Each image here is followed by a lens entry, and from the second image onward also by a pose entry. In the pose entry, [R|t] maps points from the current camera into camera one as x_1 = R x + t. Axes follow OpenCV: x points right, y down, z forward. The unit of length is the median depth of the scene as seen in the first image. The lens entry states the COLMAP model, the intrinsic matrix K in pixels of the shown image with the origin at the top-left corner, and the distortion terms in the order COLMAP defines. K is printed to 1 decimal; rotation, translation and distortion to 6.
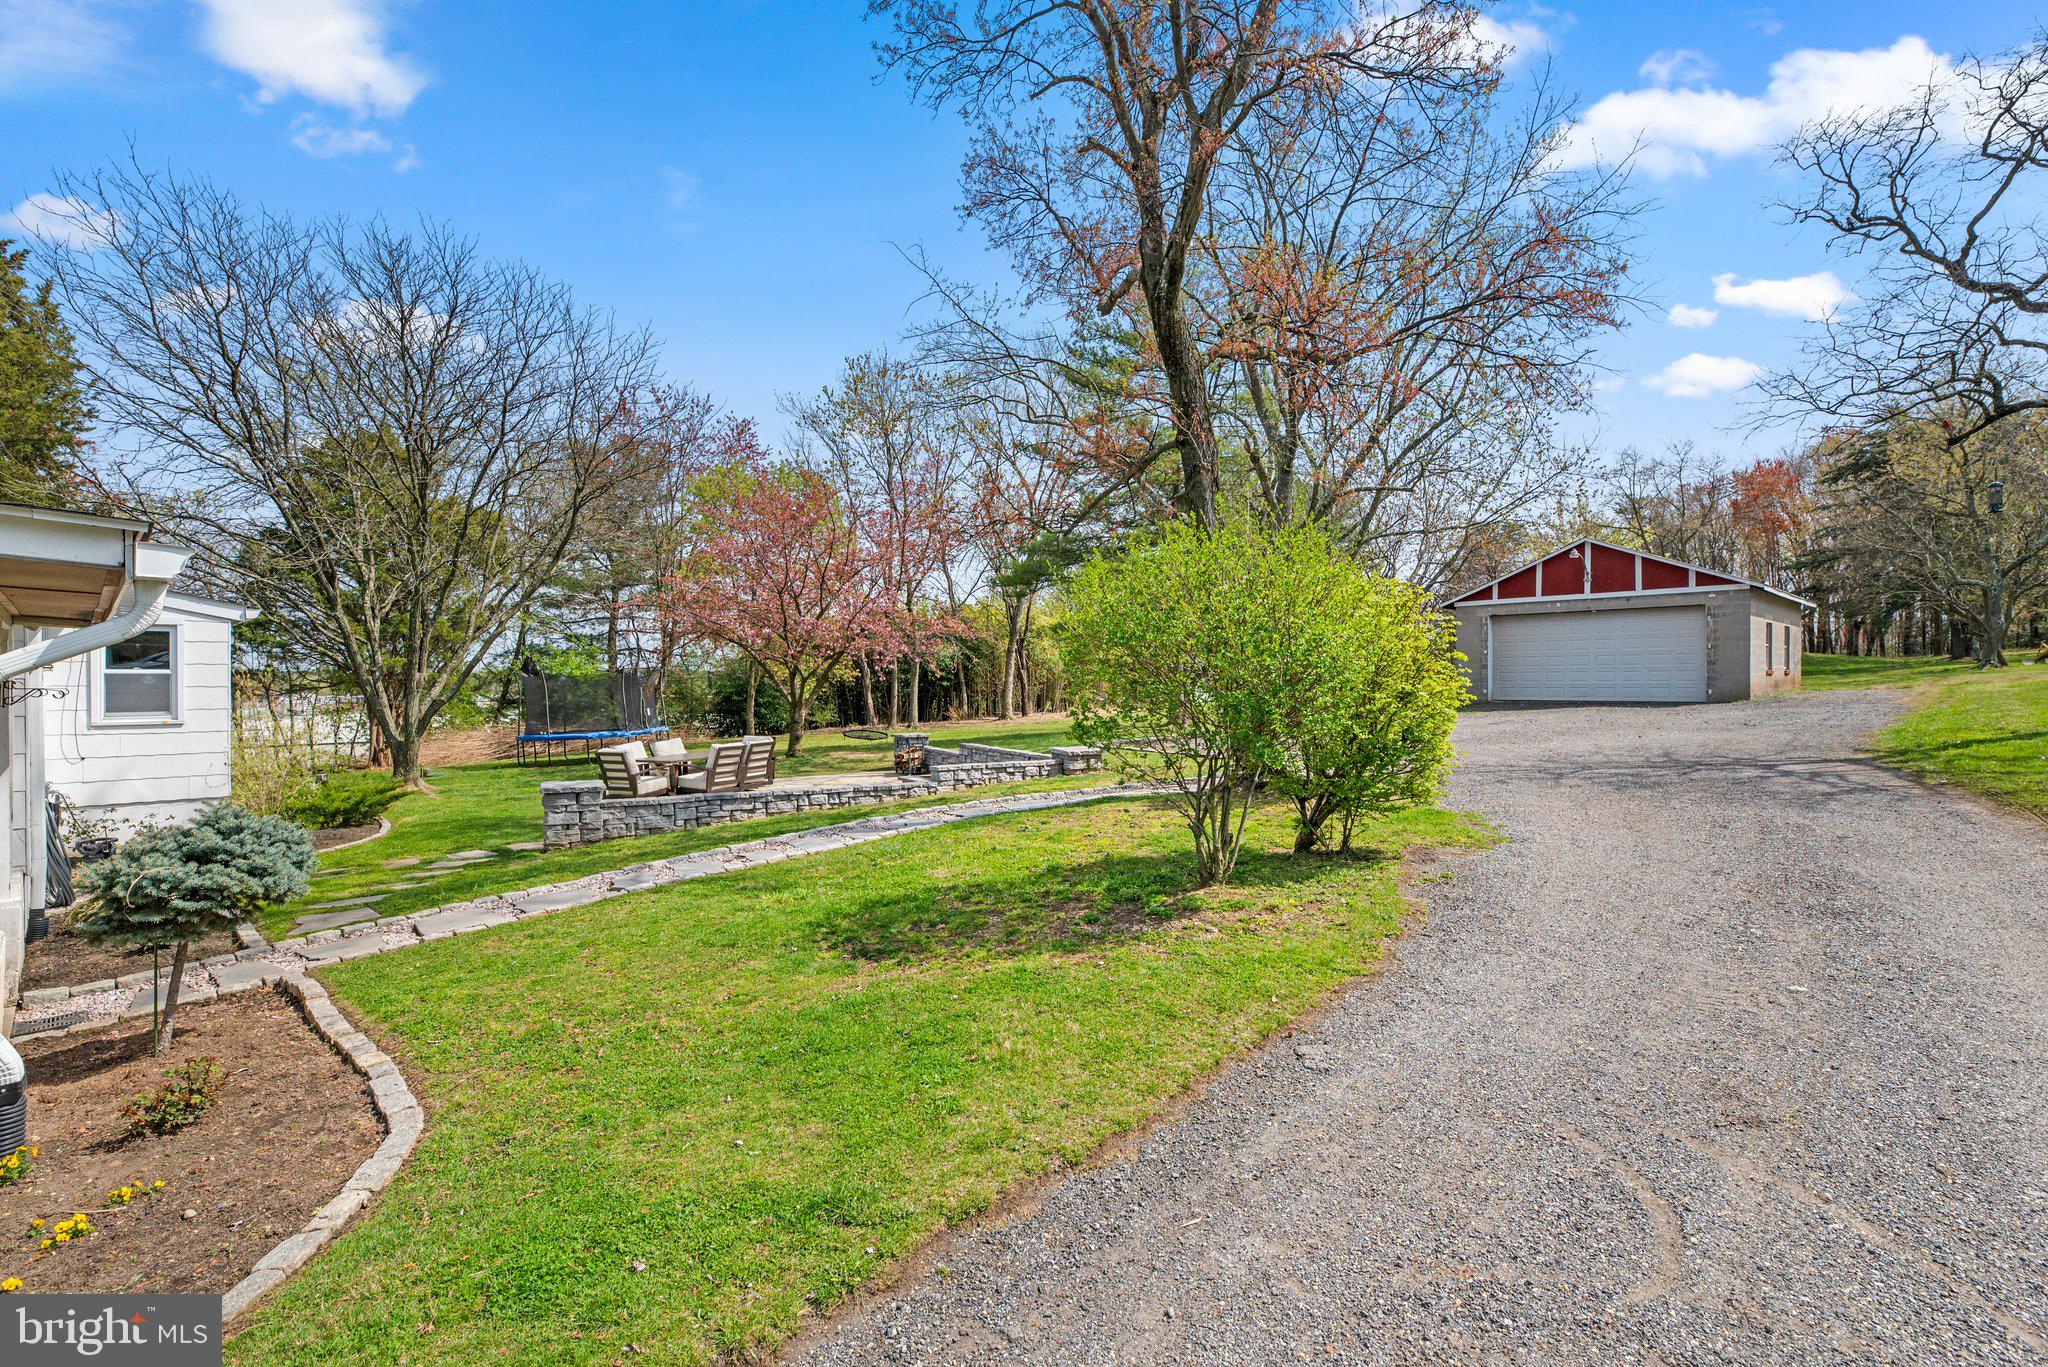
lens RADIAL K [[920.8, 0, 1026.8], [0, 920.8, 680.7], [0, 0, 1]] dist [0.001424, 0.000578]
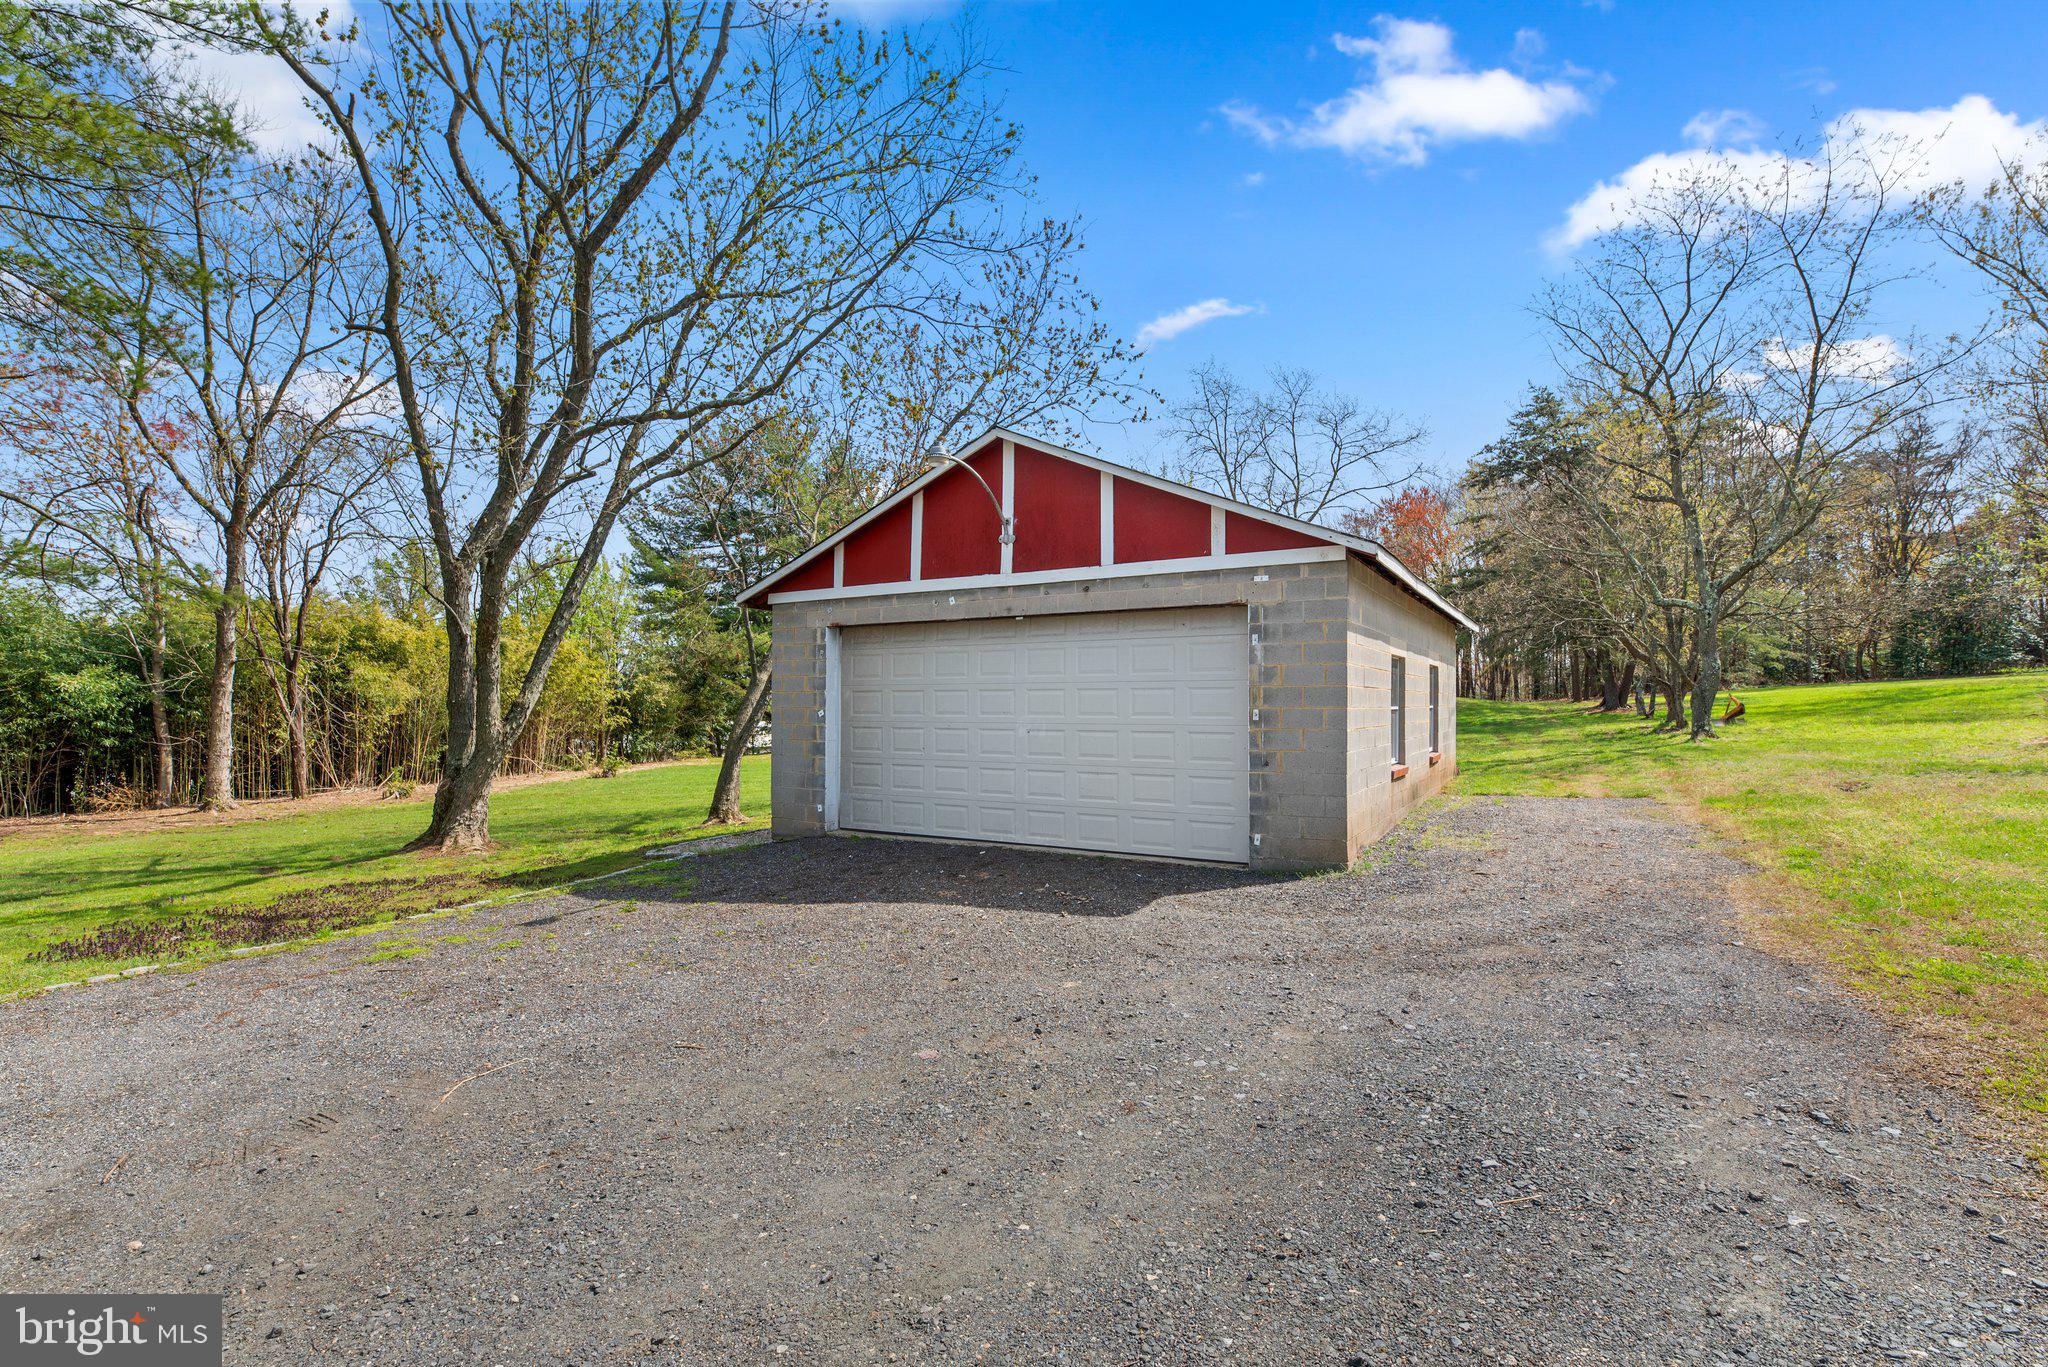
lens RADIAL K [[915.2, 0, 1029.7], [0, 915.2, 685.0], [0, 0, 1]] dist [-0.000791, -0.000075]
pose [[0.964144, 0.006347, 0.265304, 0.564408], [-0.001806, 0.999848, -0.017357, -0.043705], [-0.265373, 0.016256, 0.964009, 0.680980]]
